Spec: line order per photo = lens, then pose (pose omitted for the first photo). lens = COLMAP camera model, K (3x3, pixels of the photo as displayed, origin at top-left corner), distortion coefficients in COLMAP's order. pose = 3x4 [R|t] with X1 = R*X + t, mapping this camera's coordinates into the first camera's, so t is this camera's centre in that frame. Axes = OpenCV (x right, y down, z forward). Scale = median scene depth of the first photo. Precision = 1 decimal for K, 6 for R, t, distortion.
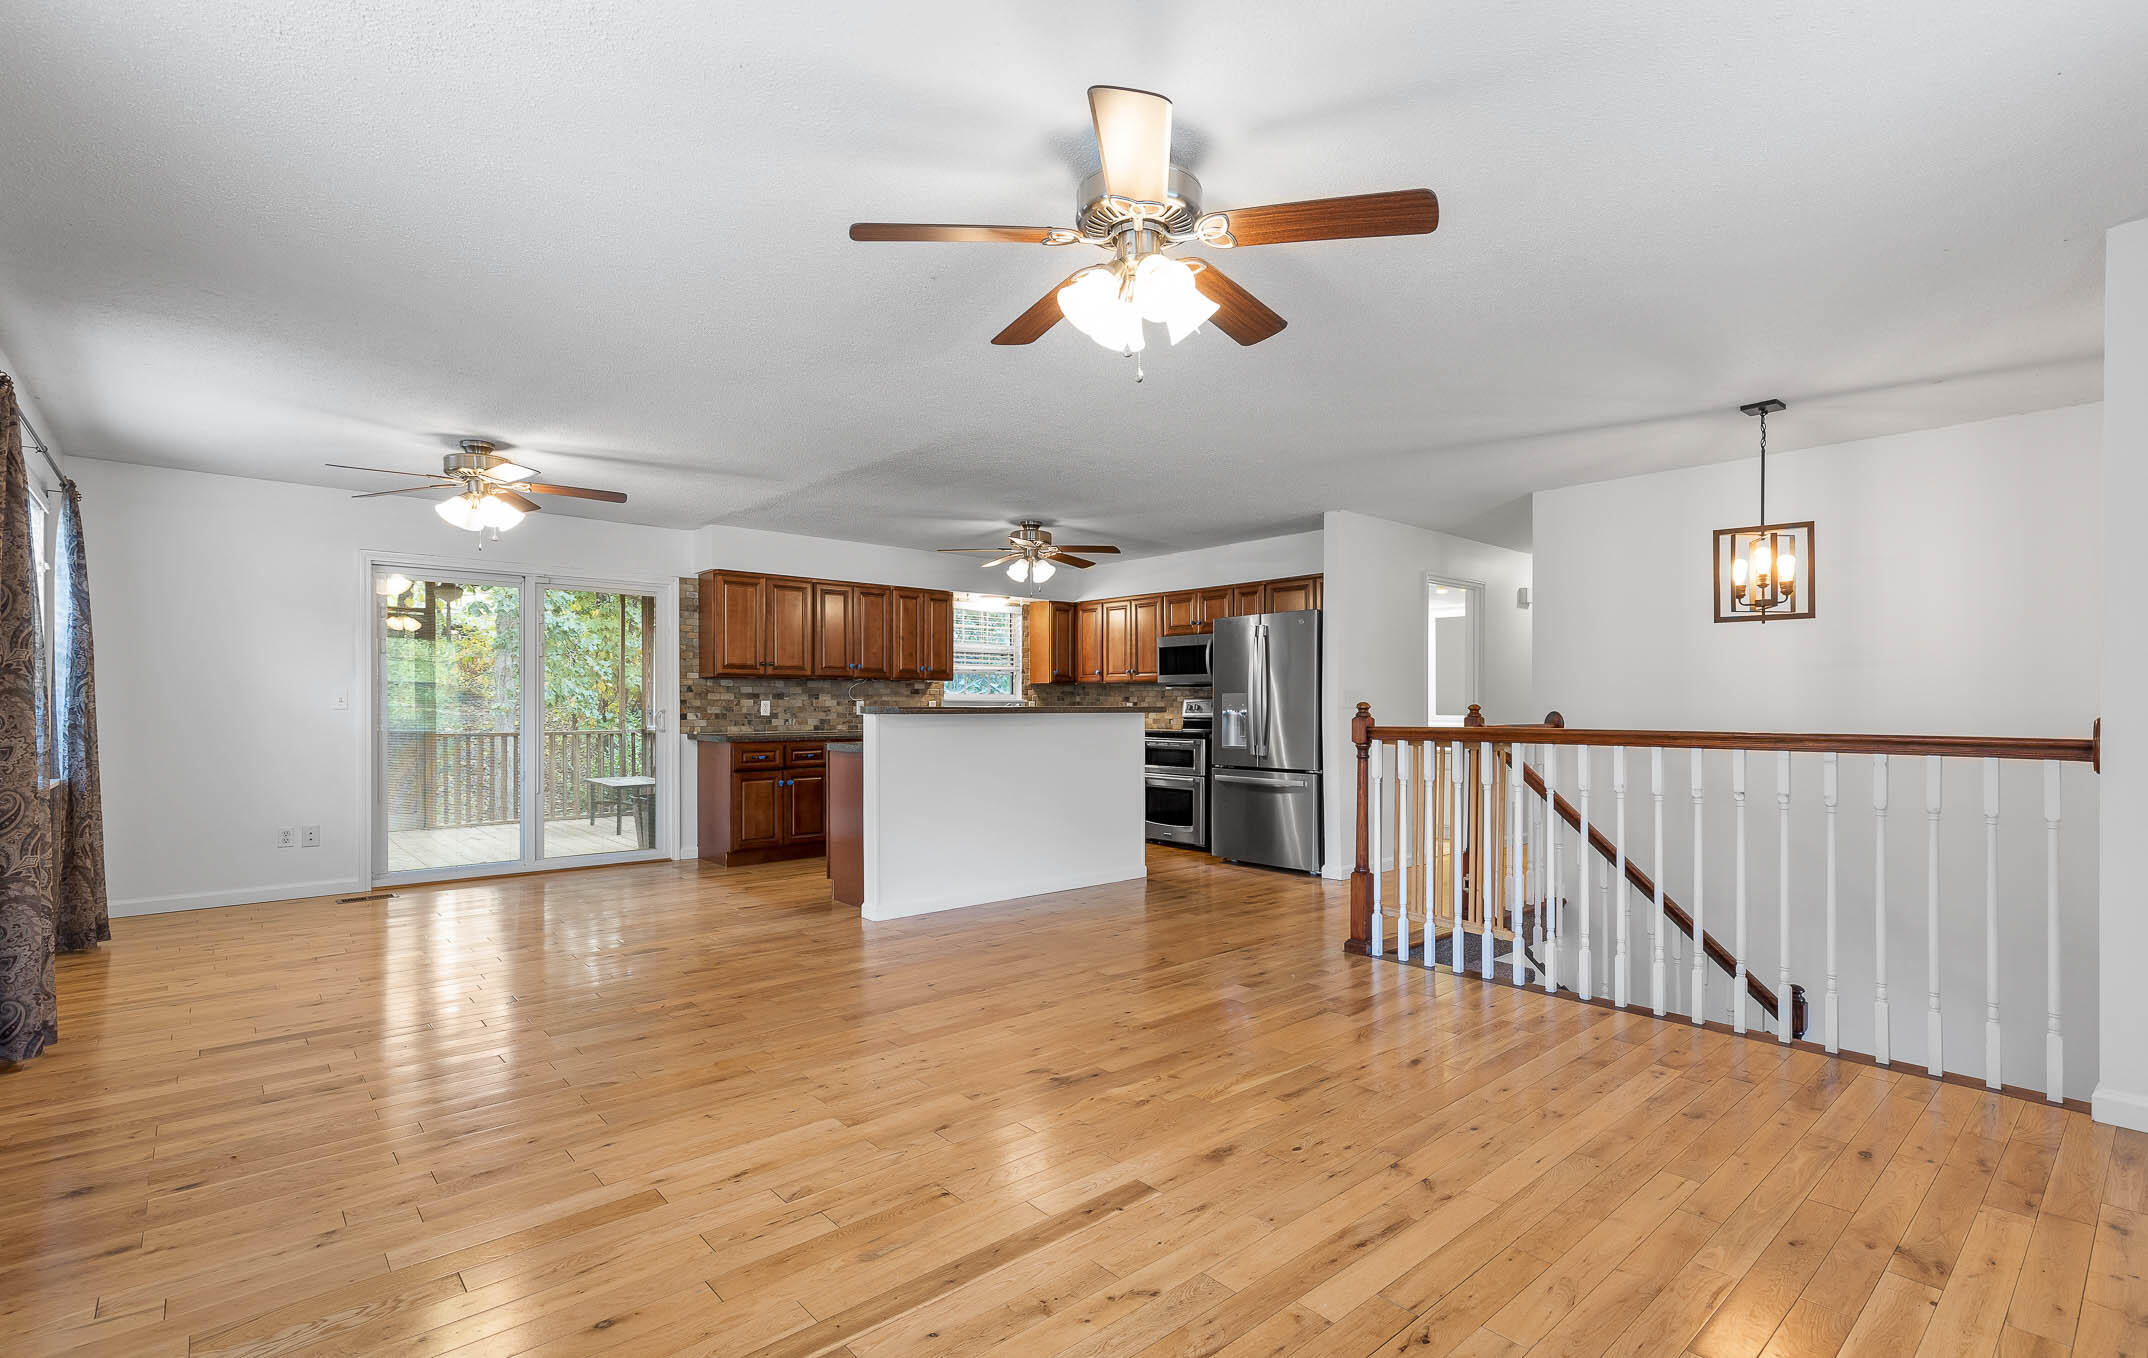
lens RADIAL K [[982.2, 0, 1079.2], [0, 982.2, 700.6], [0, 0, 1]] dist [0.001732, -0.000428]
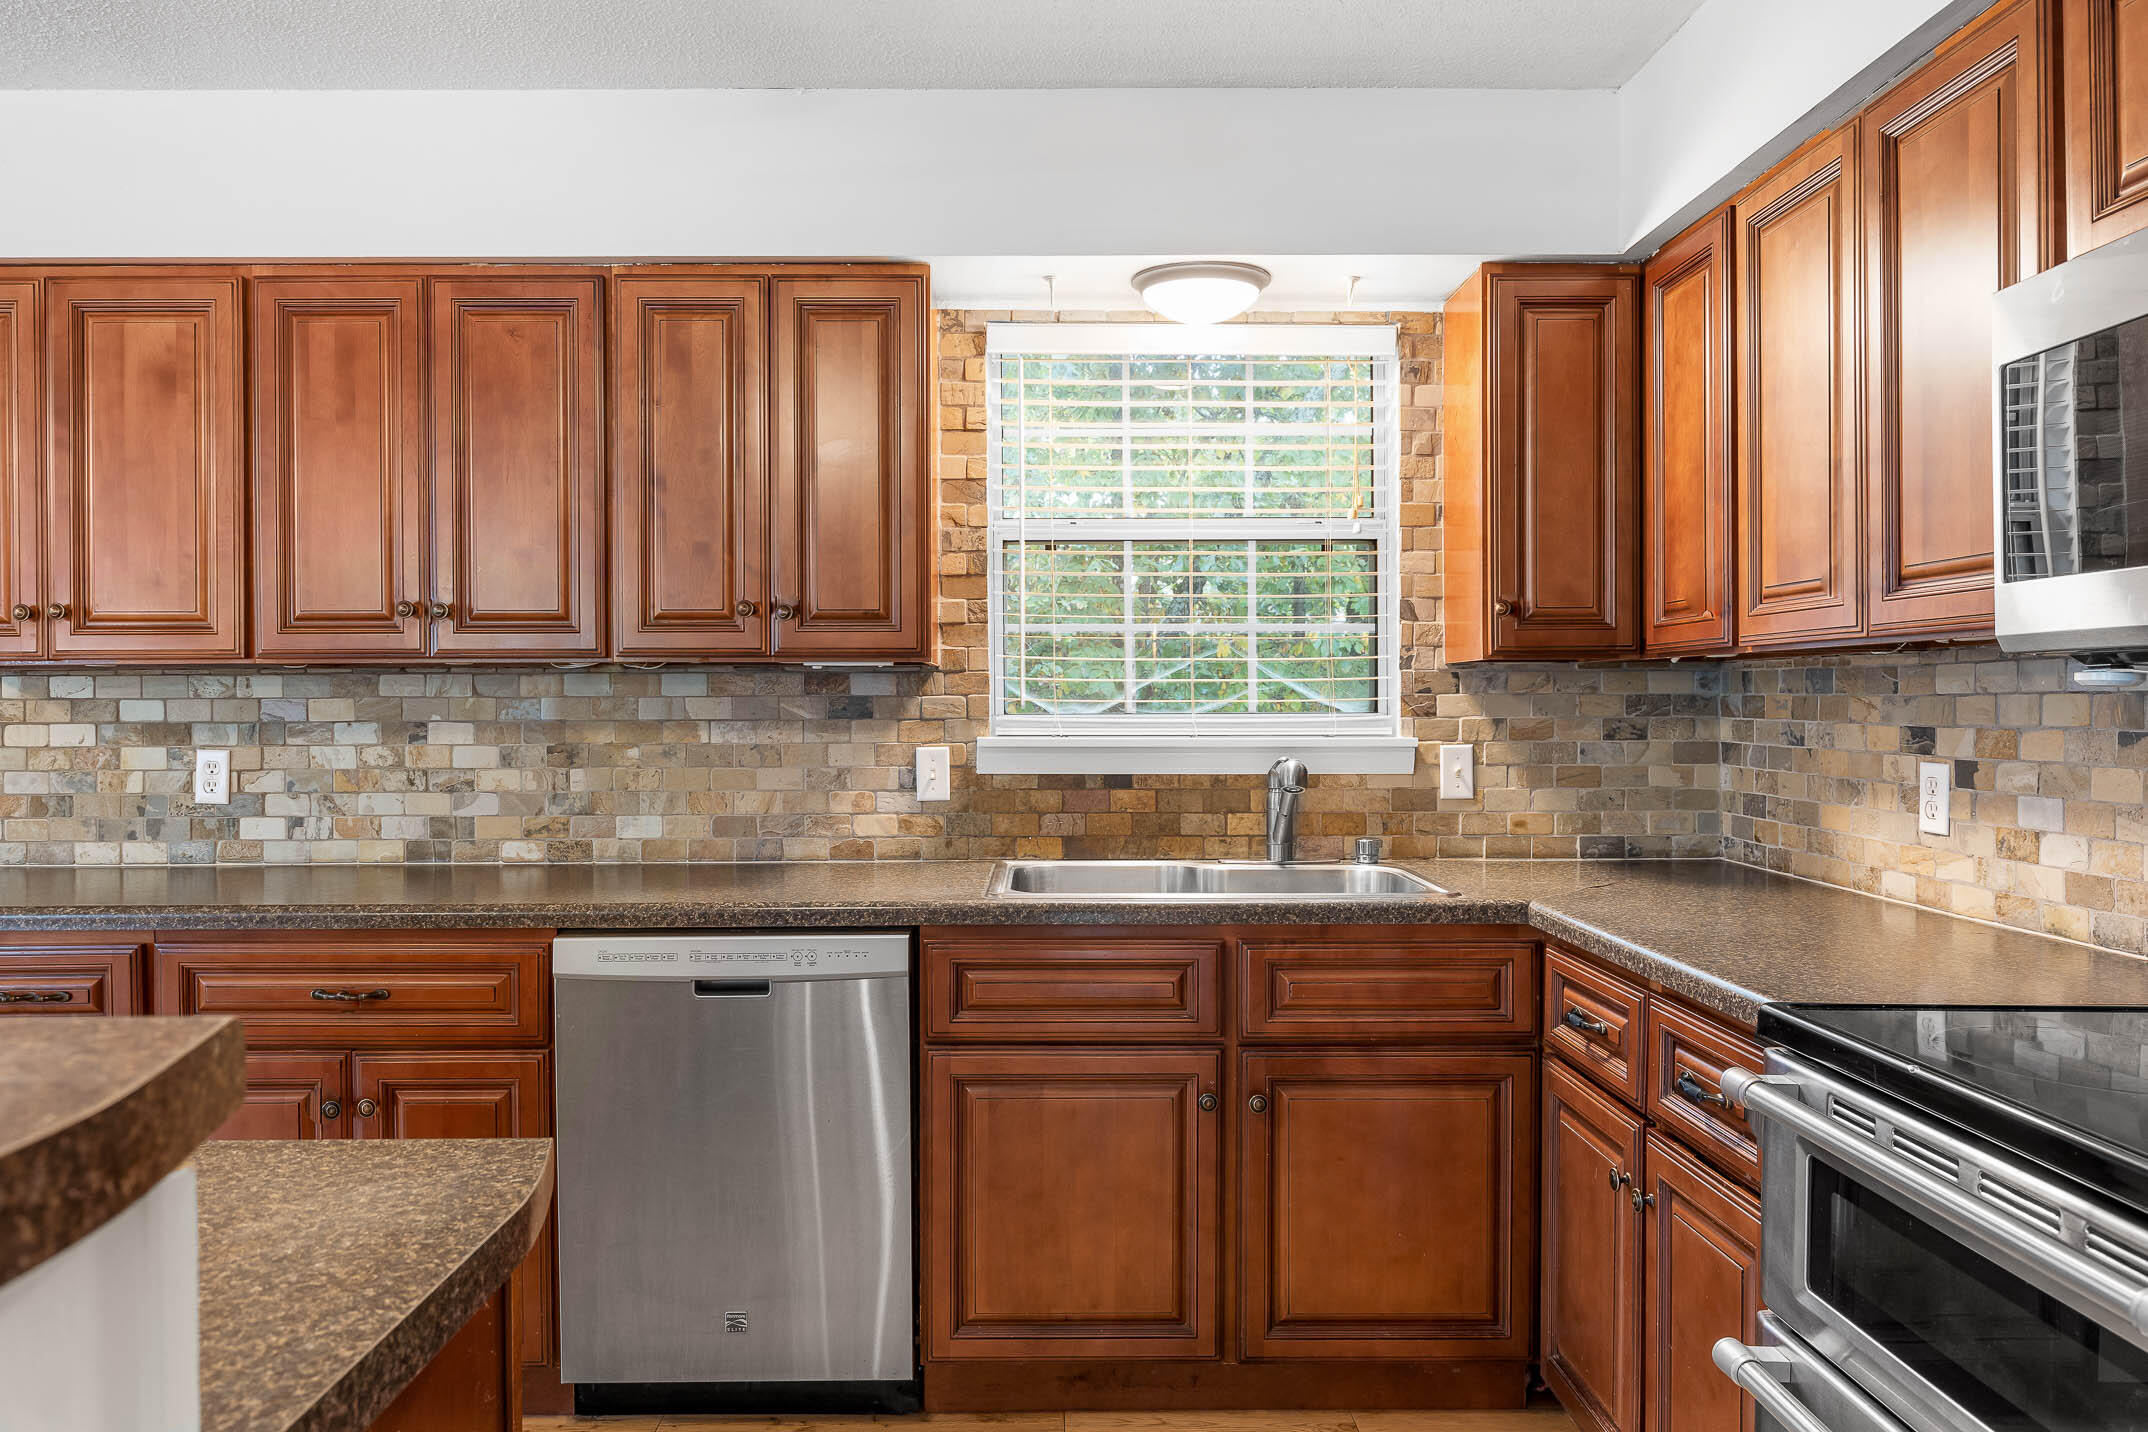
lens RADIAL K [[1450.6, 0, 1061.1], [0, 1450.6, 714.8], [0, 0, 1]] dist [-0.023699, -0.001753]
pose [[0.760378, -0.002438, -0.649476, 0.126671], [0.006613, 0.999970, 0.003988, -0.010144], [0.649447, -0.007328, 0.760371, 0.893071]]
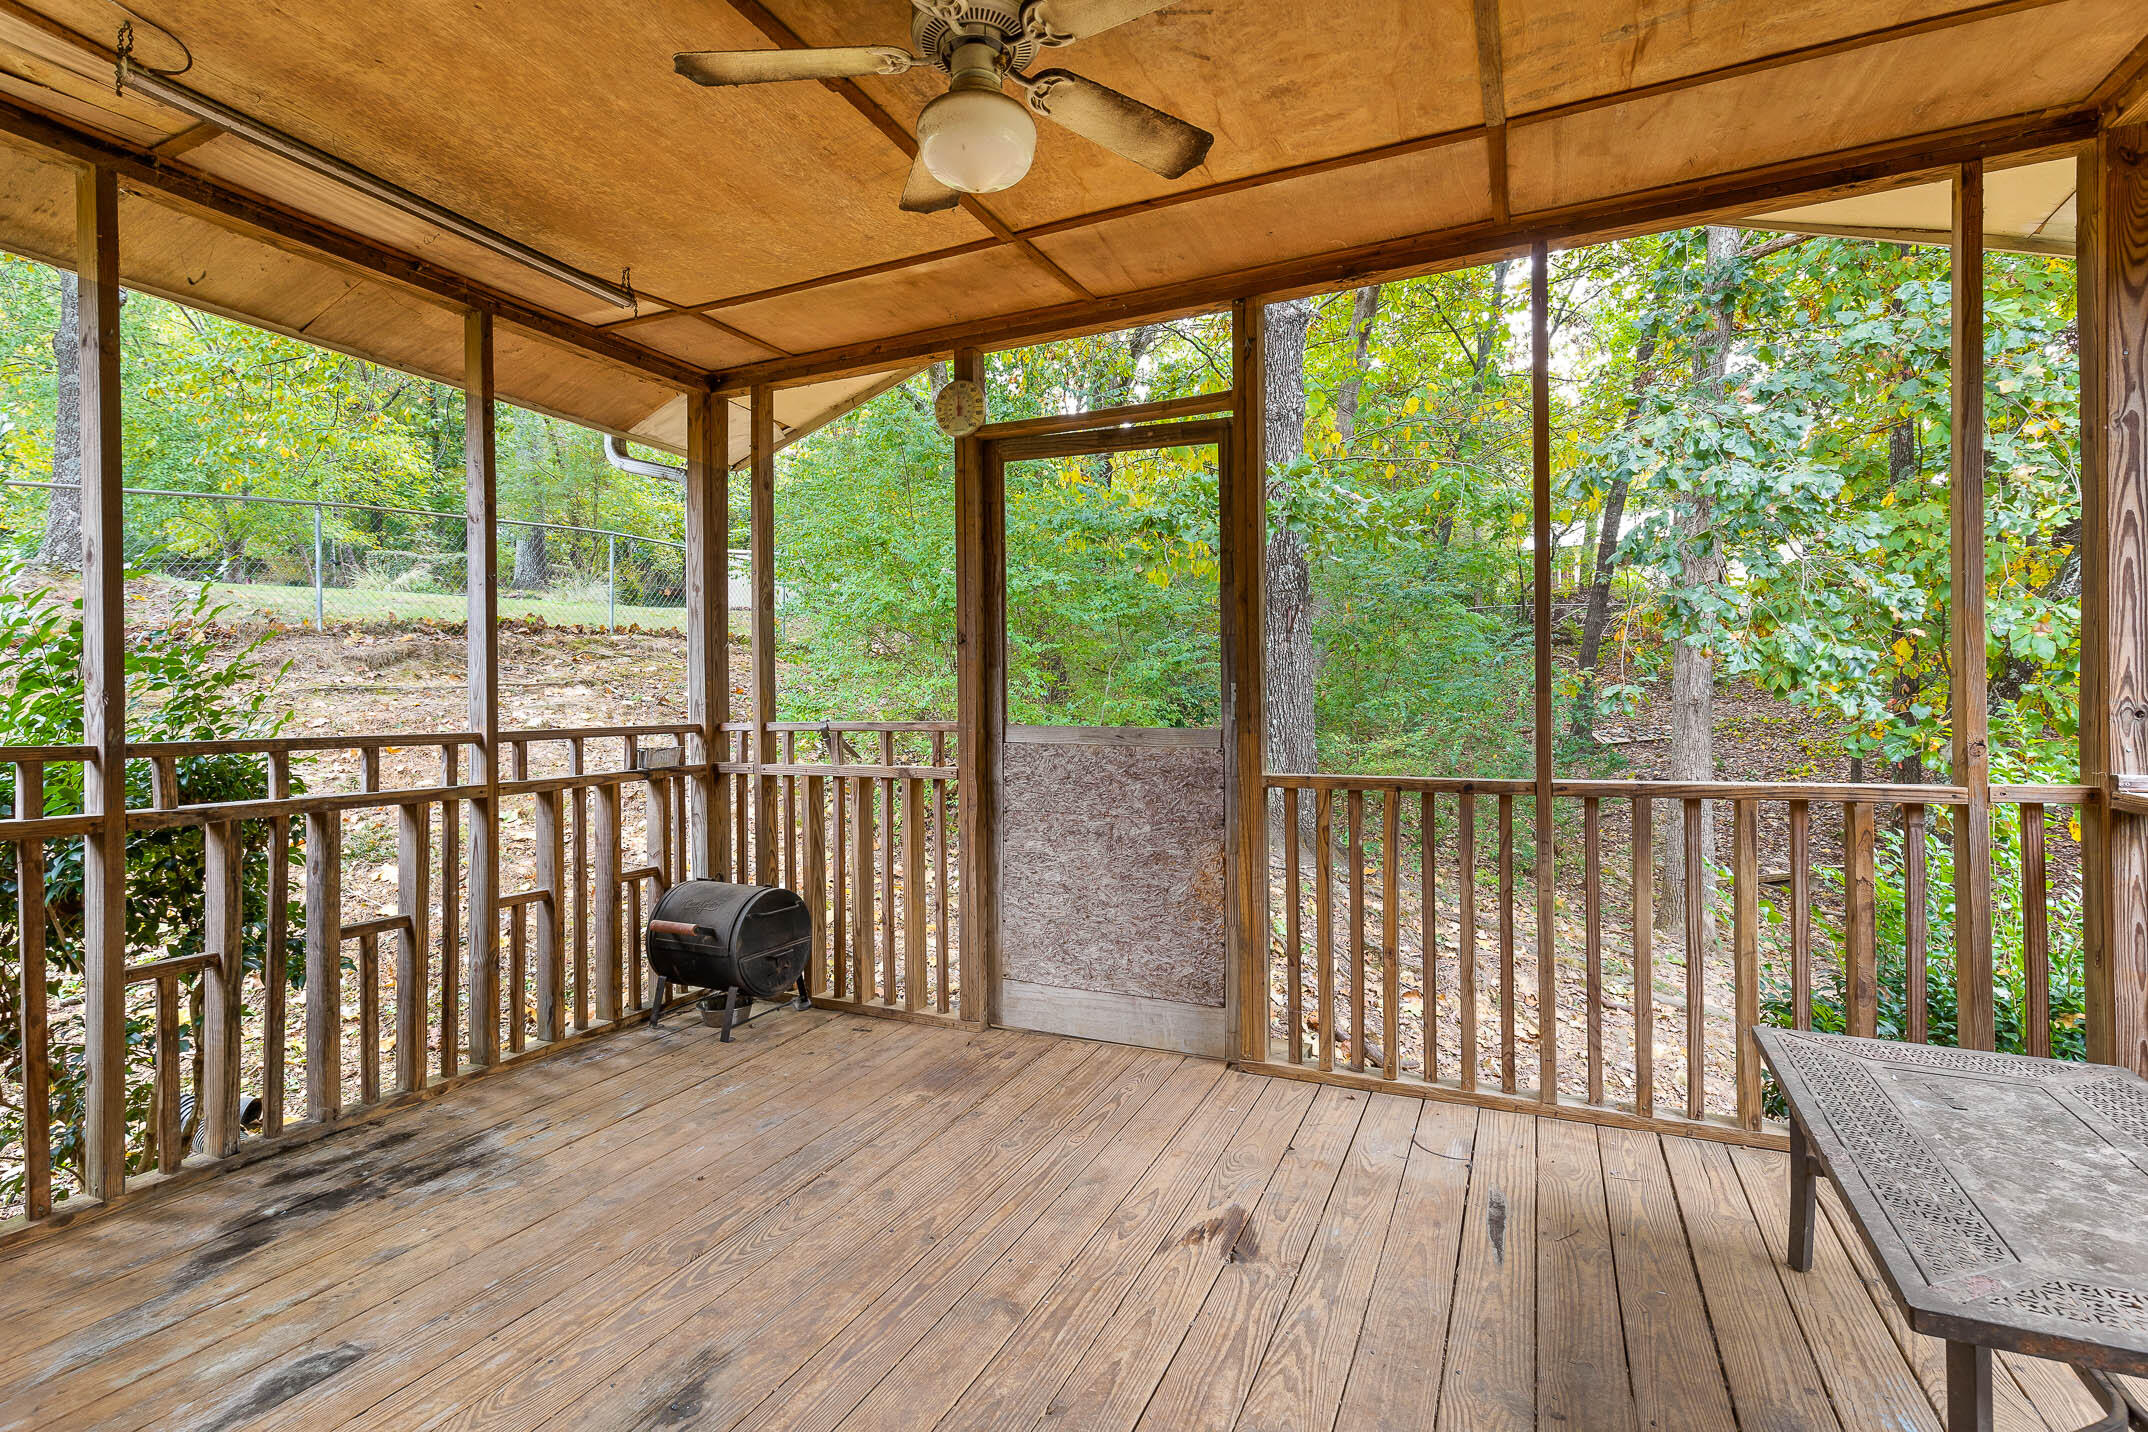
lens RADIAL K [[994.7, 0, 1081.5], [0, 994.7, 704.3], [0, 0, 1]] dist [0.000337, 0.000161]
pose [[0.404317, 0.000687, -0.914618, -0.479872], [0.011658, 0.999915, 0.005905, 0.010515], [0.914544, -0.013051, 0.404275, 1.025029]]
